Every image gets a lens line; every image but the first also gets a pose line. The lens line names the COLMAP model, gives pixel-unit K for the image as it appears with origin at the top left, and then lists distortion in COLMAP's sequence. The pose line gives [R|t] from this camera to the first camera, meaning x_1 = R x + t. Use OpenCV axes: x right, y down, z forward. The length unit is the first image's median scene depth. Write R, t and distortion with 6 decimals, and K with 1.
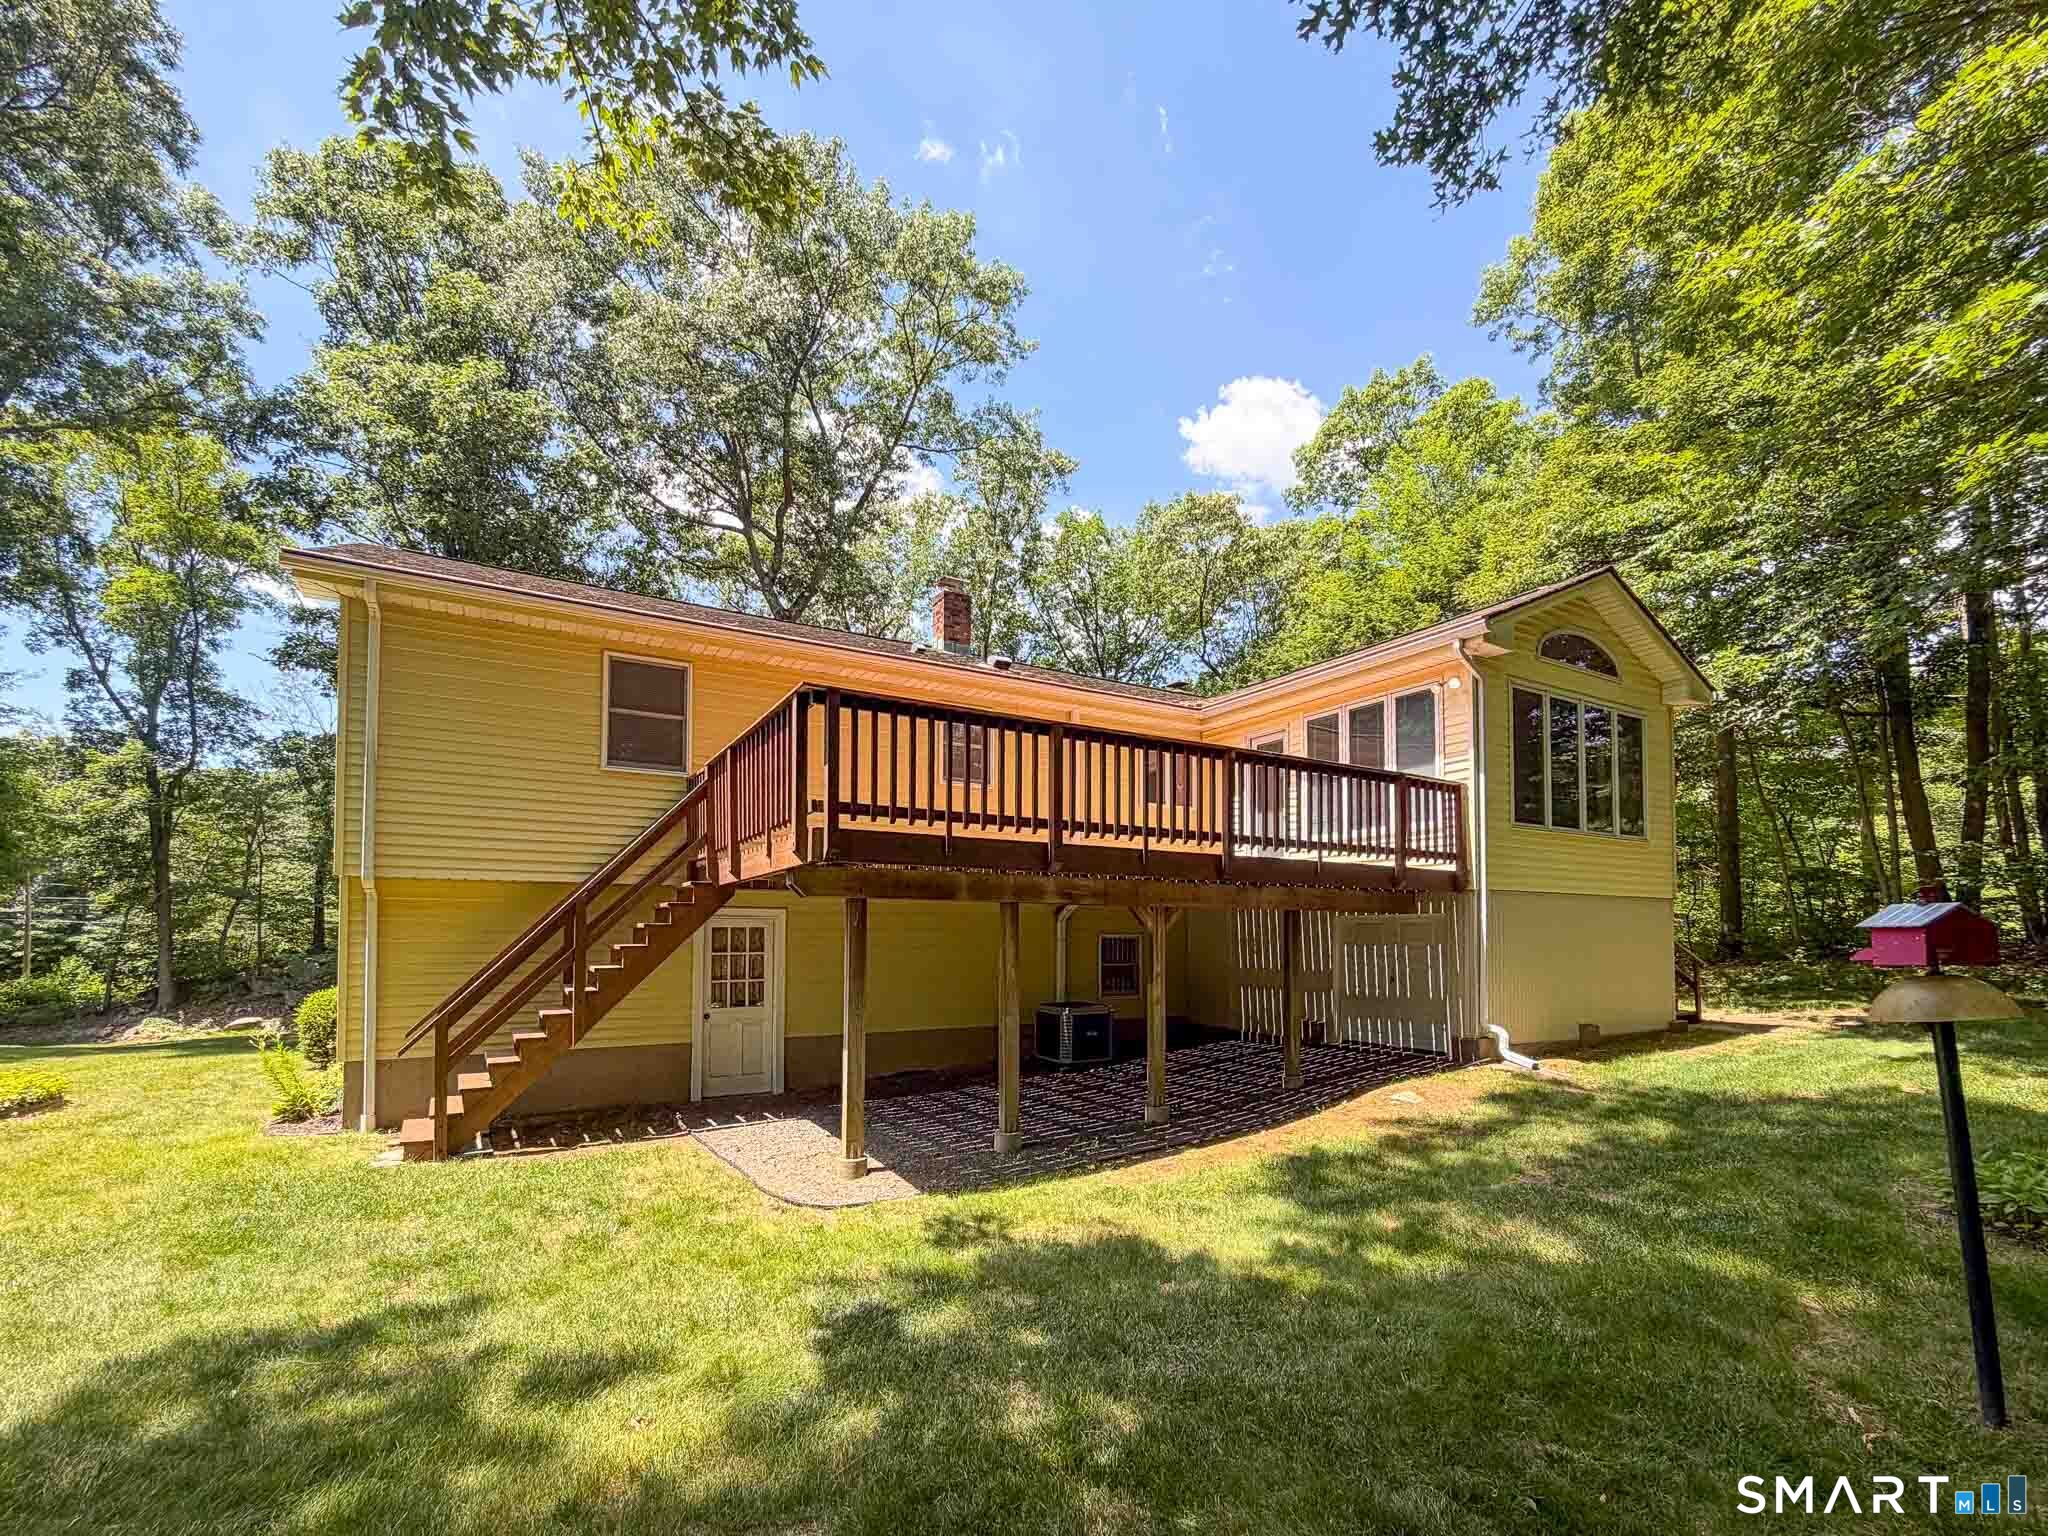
lens RADIAL K [[866.1, 0, 1017.7], [0, 866.1, 907.8], [0, 0, 1]] dist [0.001186, -0.000313]
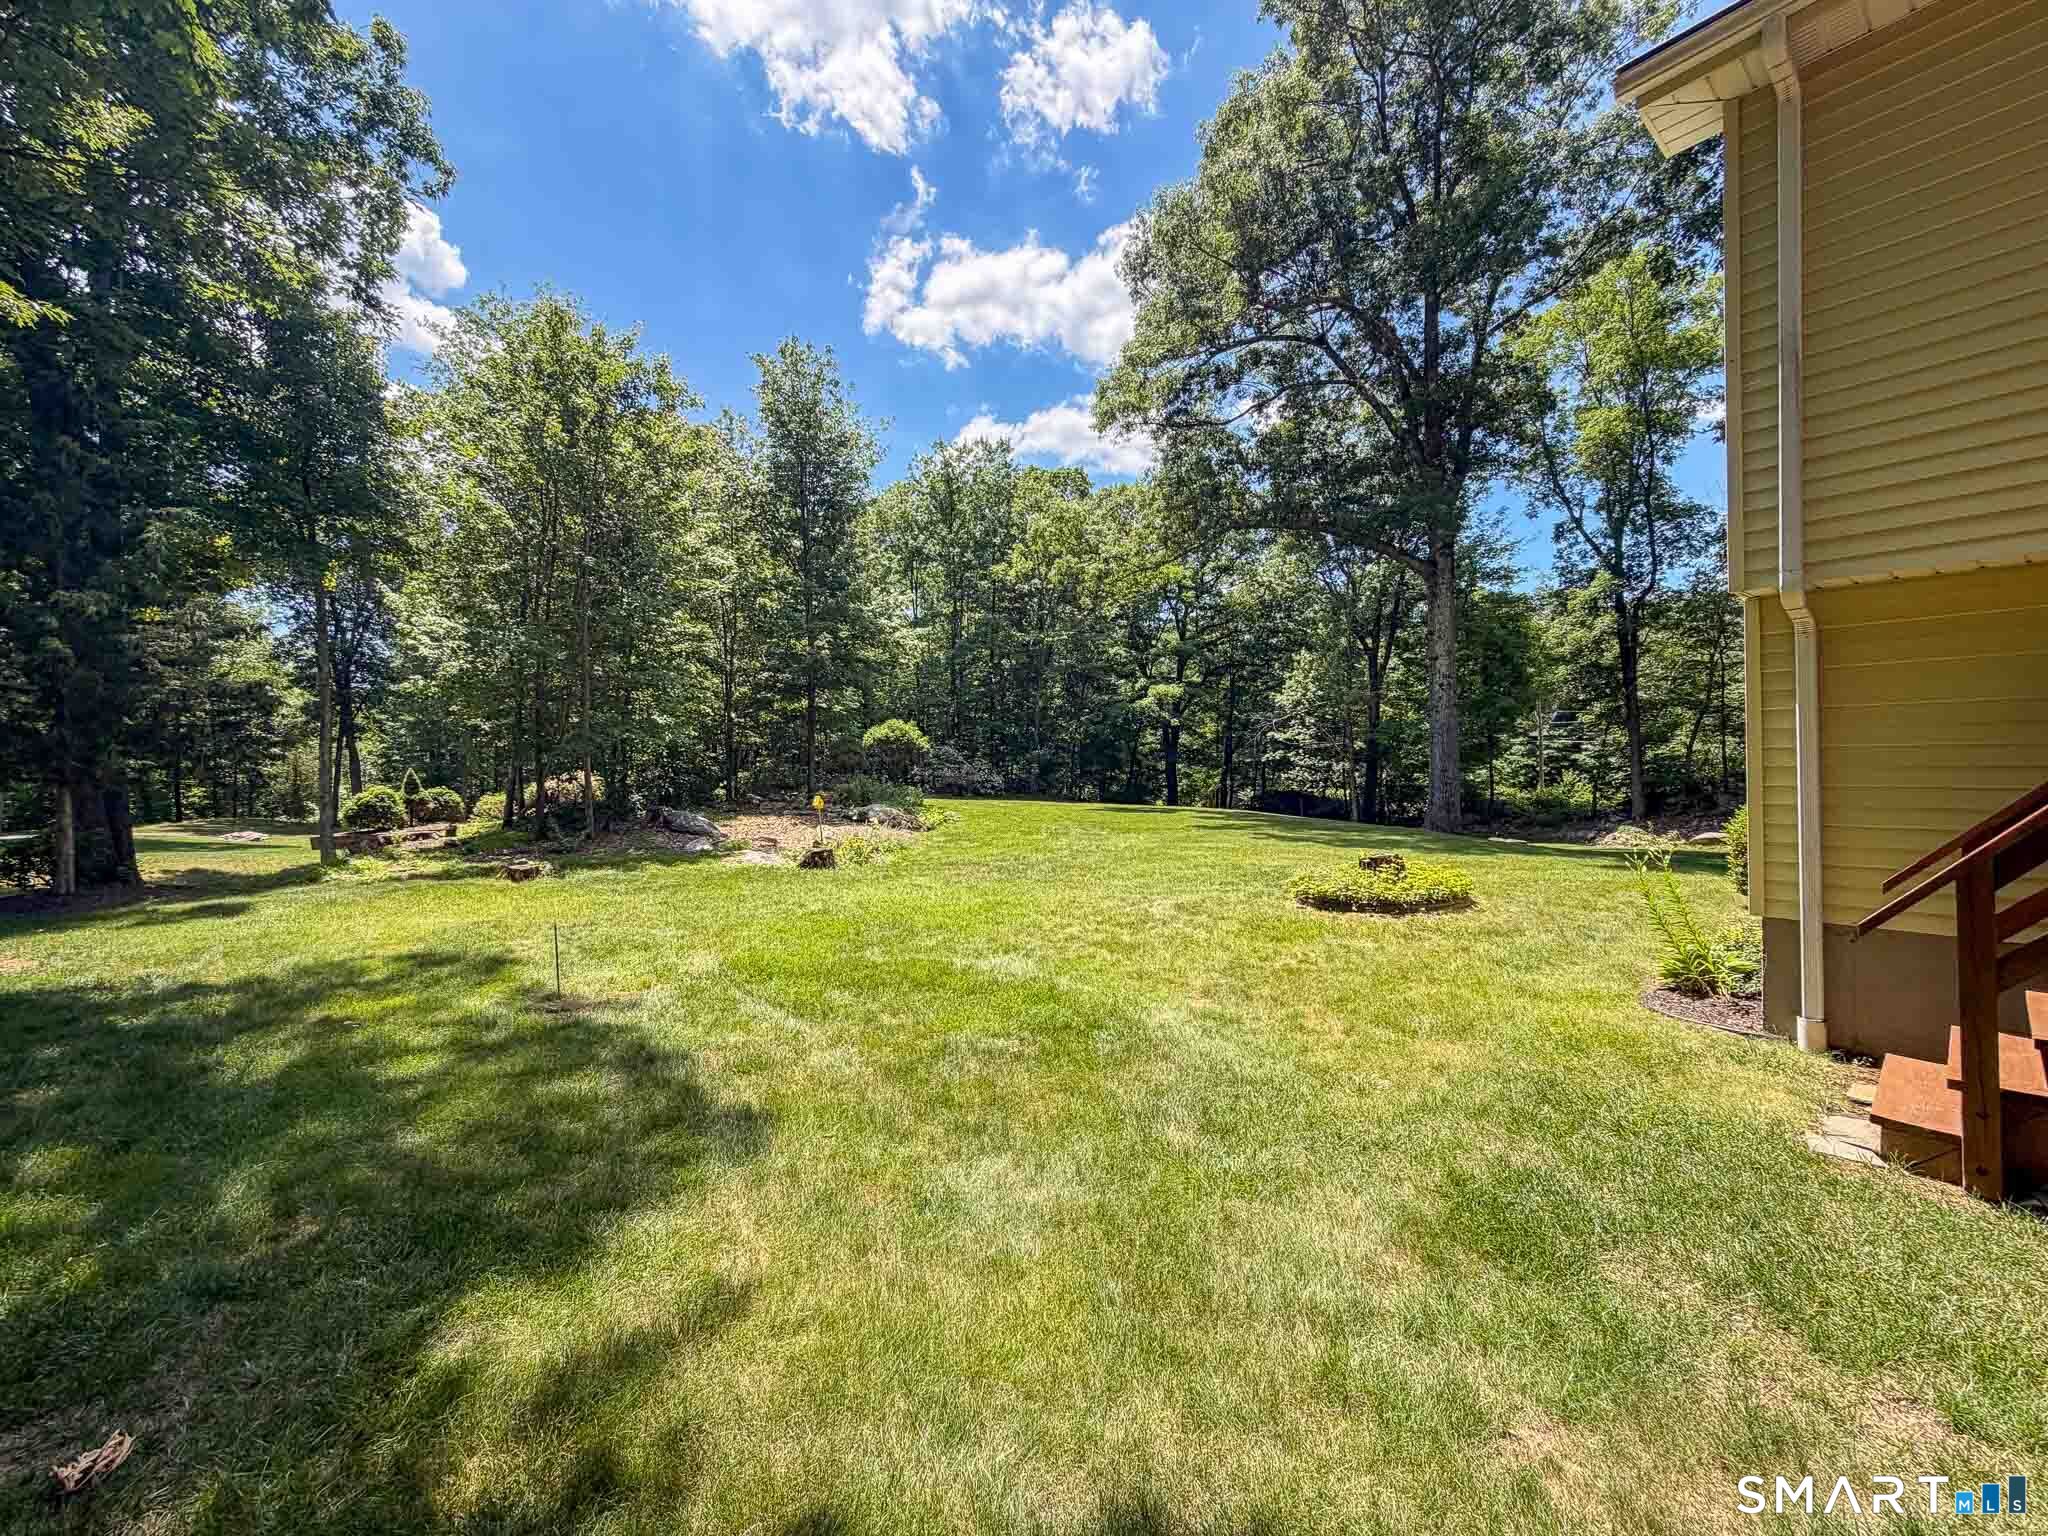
lens RADIAL K [[825.2, 0, 1019.1], [0, 825.2, 770.7], [0, 0, 1]] dist [0.000474, 0.000089]
pose [[0.130472, 0.002400, -0.991449, -0.079215], [0.046507, 0.998881, 0.008538, 0.014054], [0.990361, -0.047223, 0.130214, 0.118464]]
